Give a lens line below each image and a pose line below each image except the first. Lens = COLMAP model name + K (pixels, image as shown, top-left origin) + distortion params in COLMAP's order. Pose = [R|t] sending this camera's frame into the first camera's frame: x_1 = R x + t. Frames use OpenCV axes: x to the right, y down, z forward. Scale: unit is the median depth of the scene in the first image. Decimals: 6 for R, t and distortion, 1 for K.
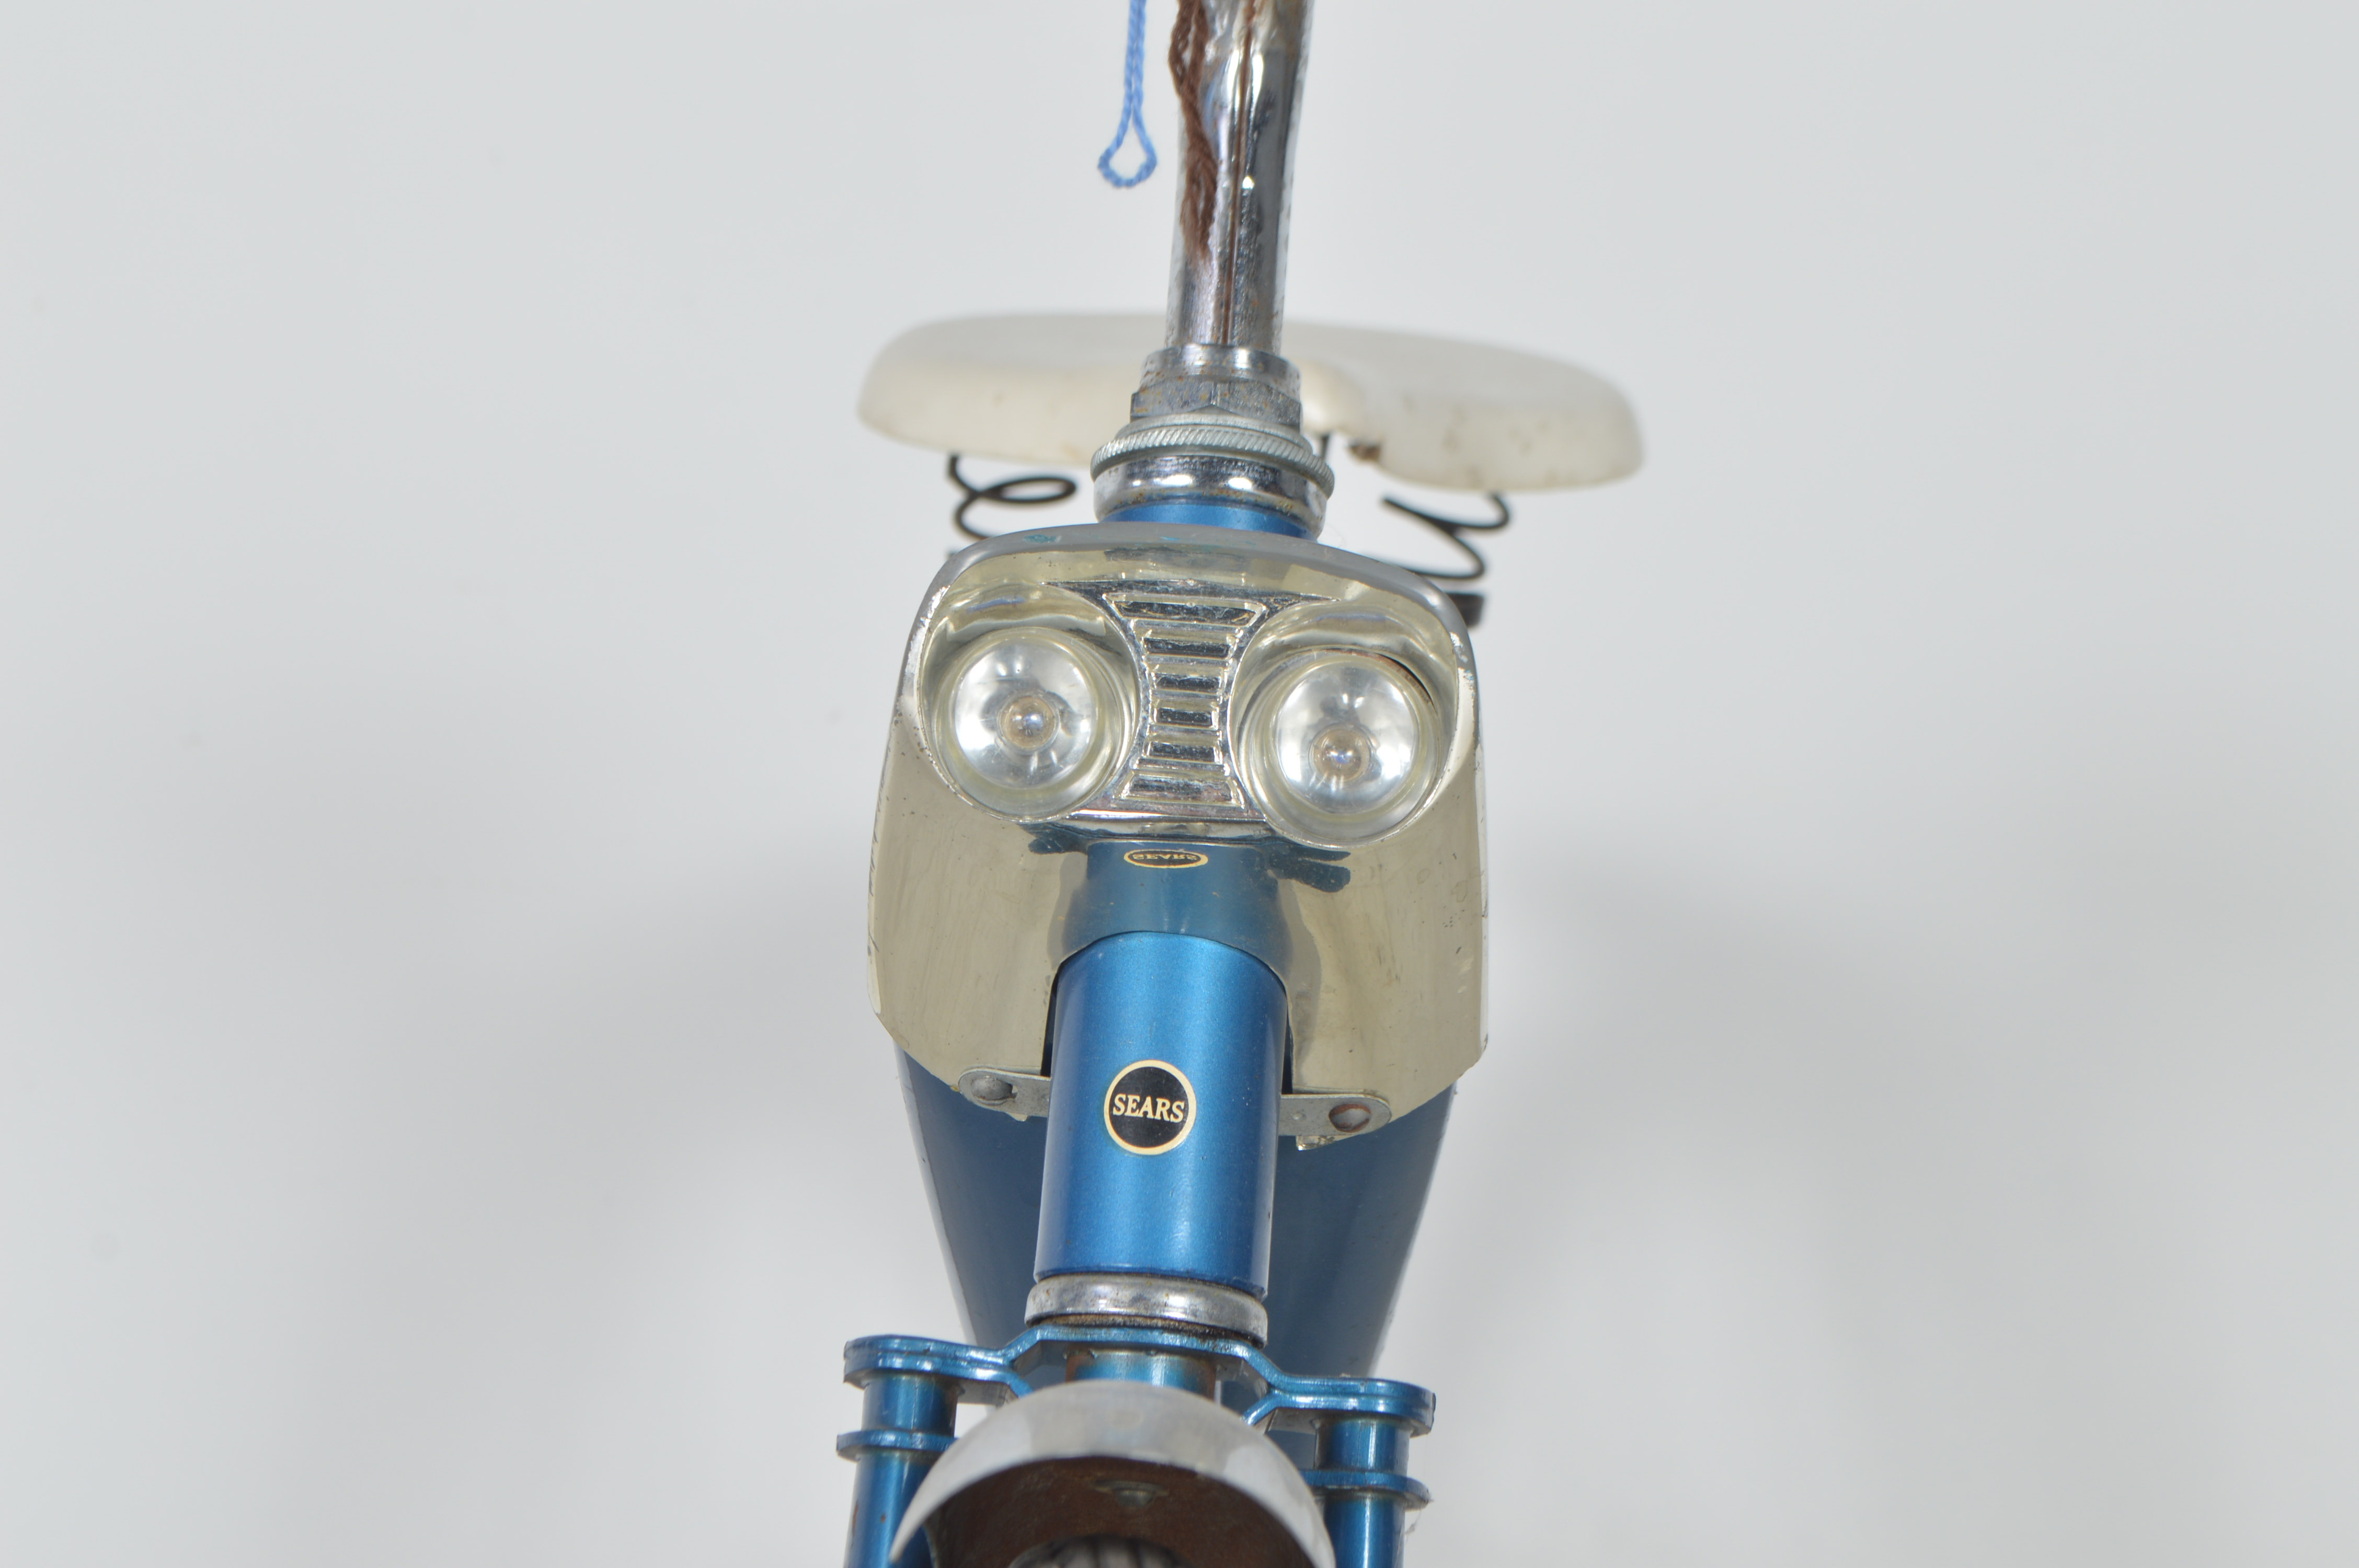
lens RADIAL K [[5463.6, 0, 1177.6], [0, 5463.6, 786.6], [0, 0, 1]] dist [0.036913, 0.000000]
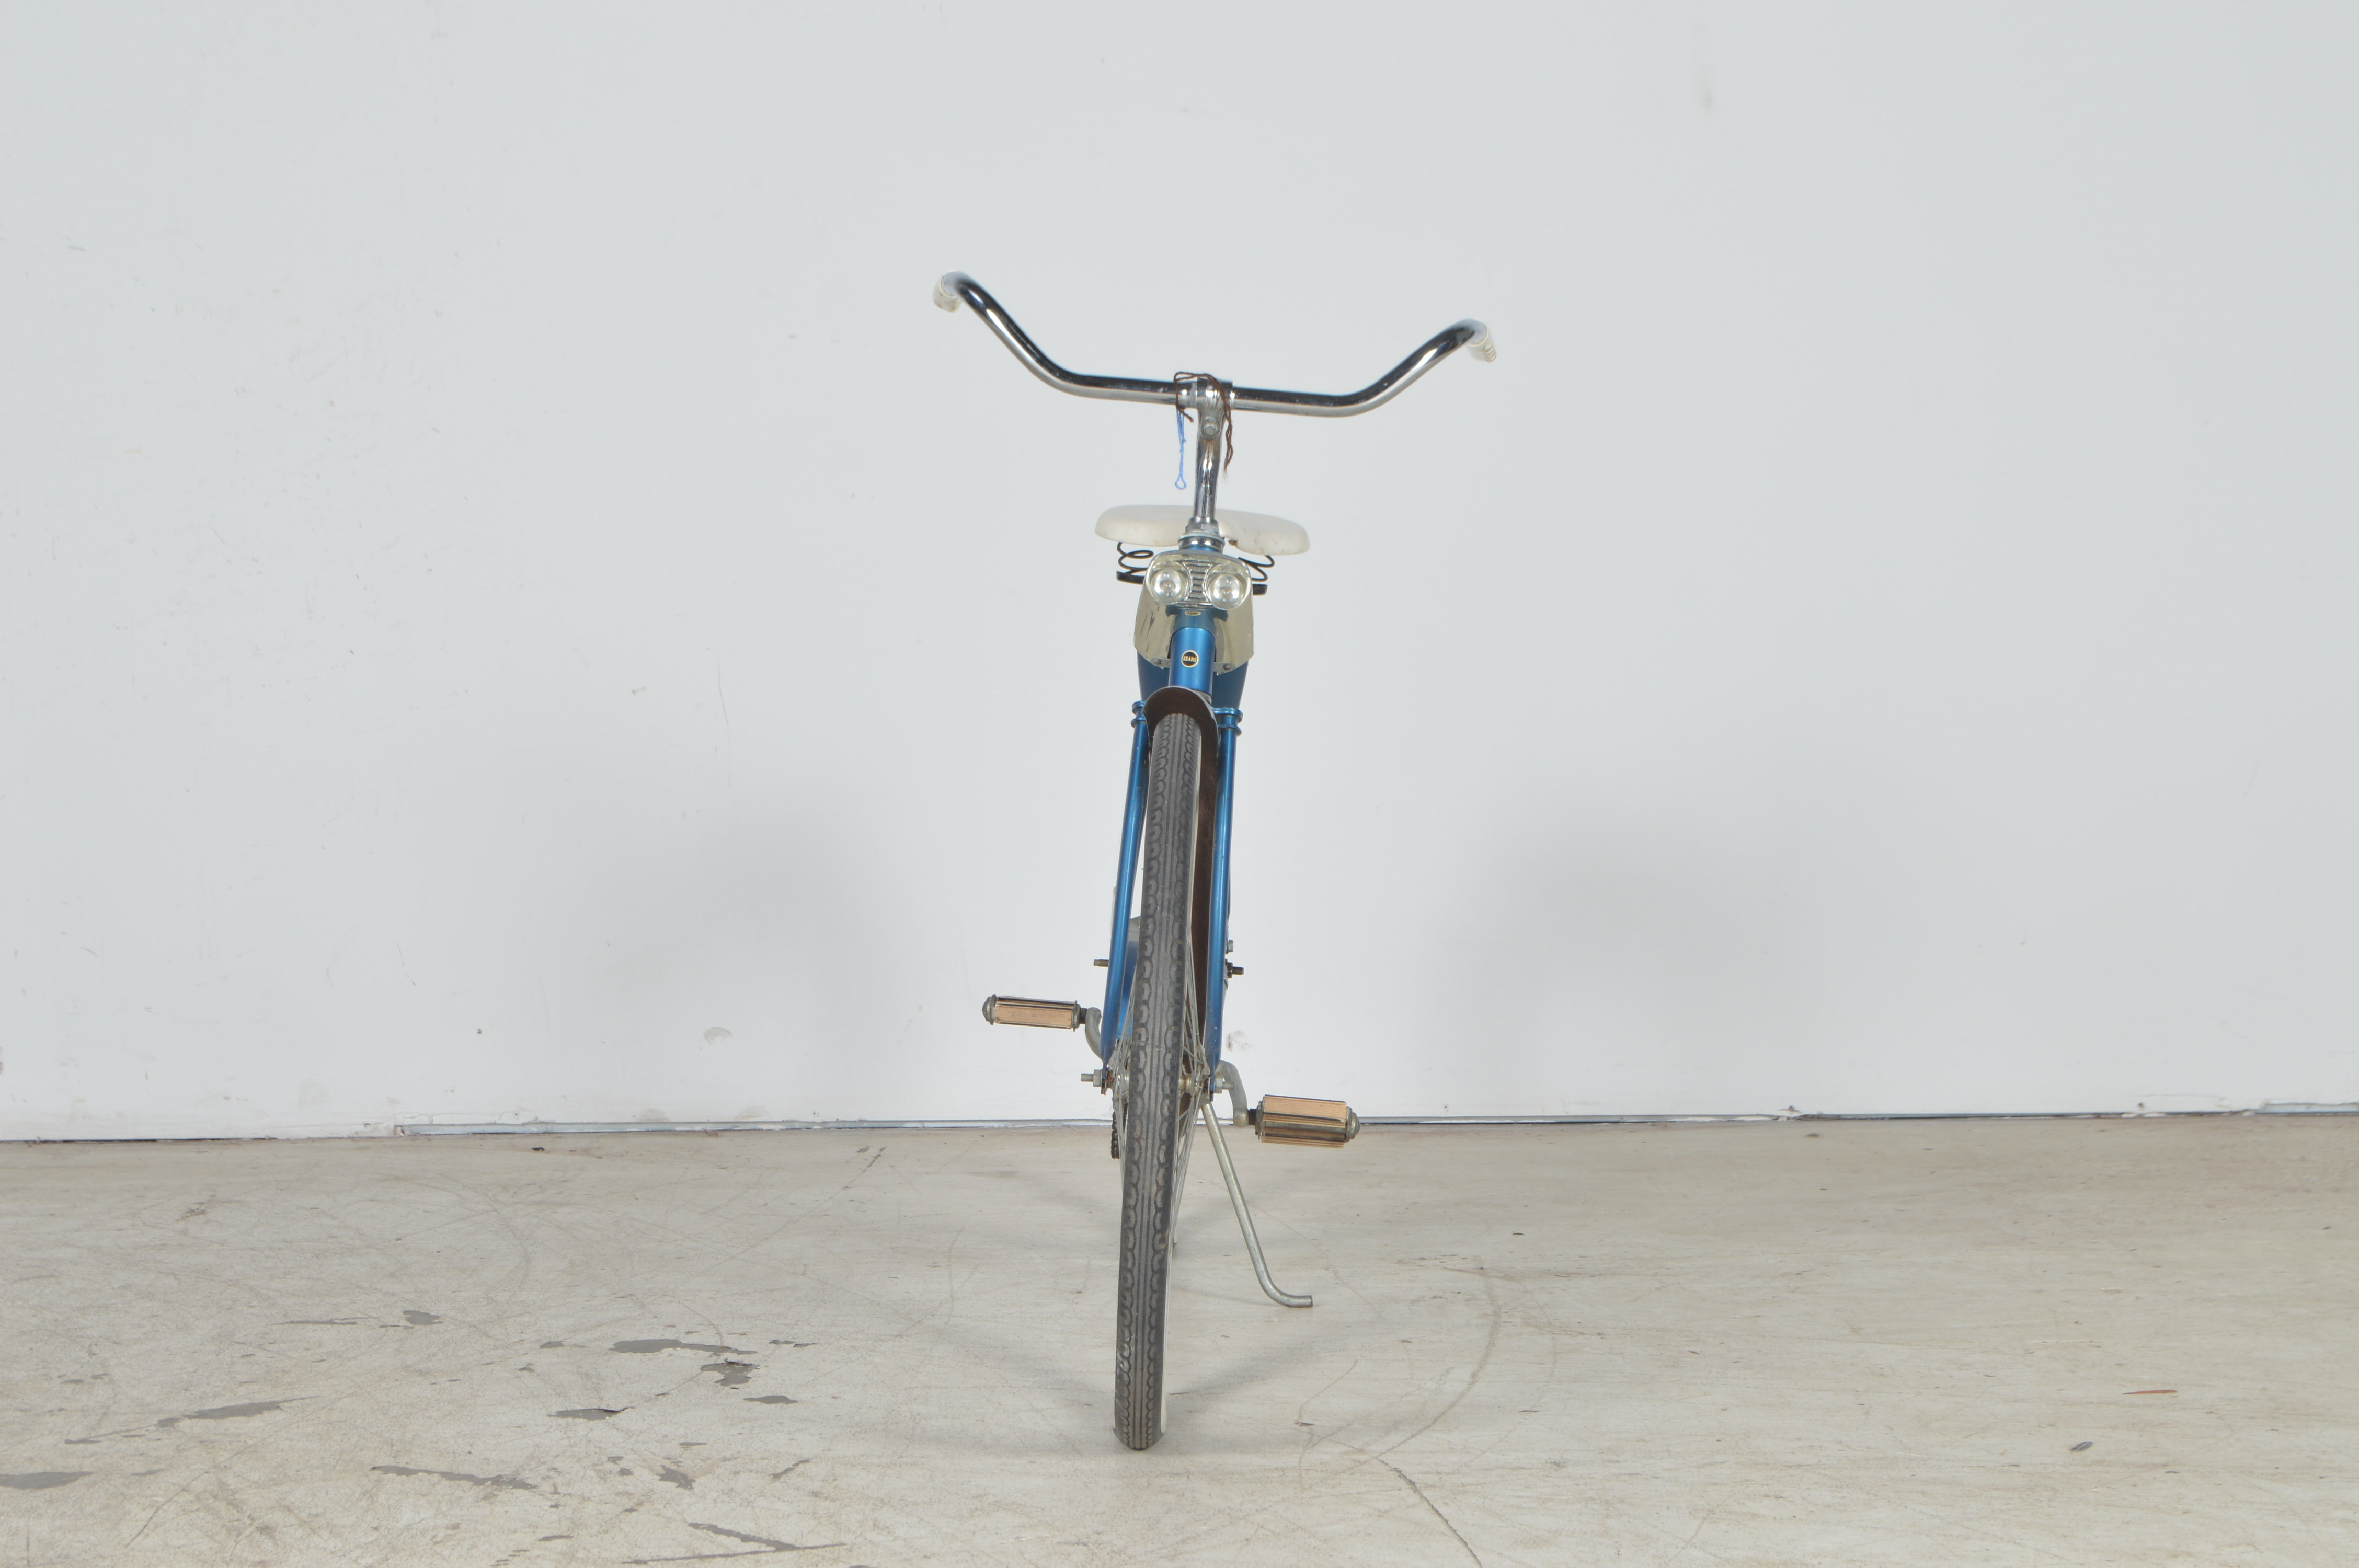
lens RADIAL K [[4943.4, 0, 1182.1], [0, 4943.4, 783.2], [0, 0, 1]] dist [0.025694, 0.000000]
pose [[0.999746, 0.007380, 0.021282, -0.111935], [-0.006906, 0.999728, -0.022264, 0.280562], [-0.021441, 0.022111, 0.999526, -3.738994]]
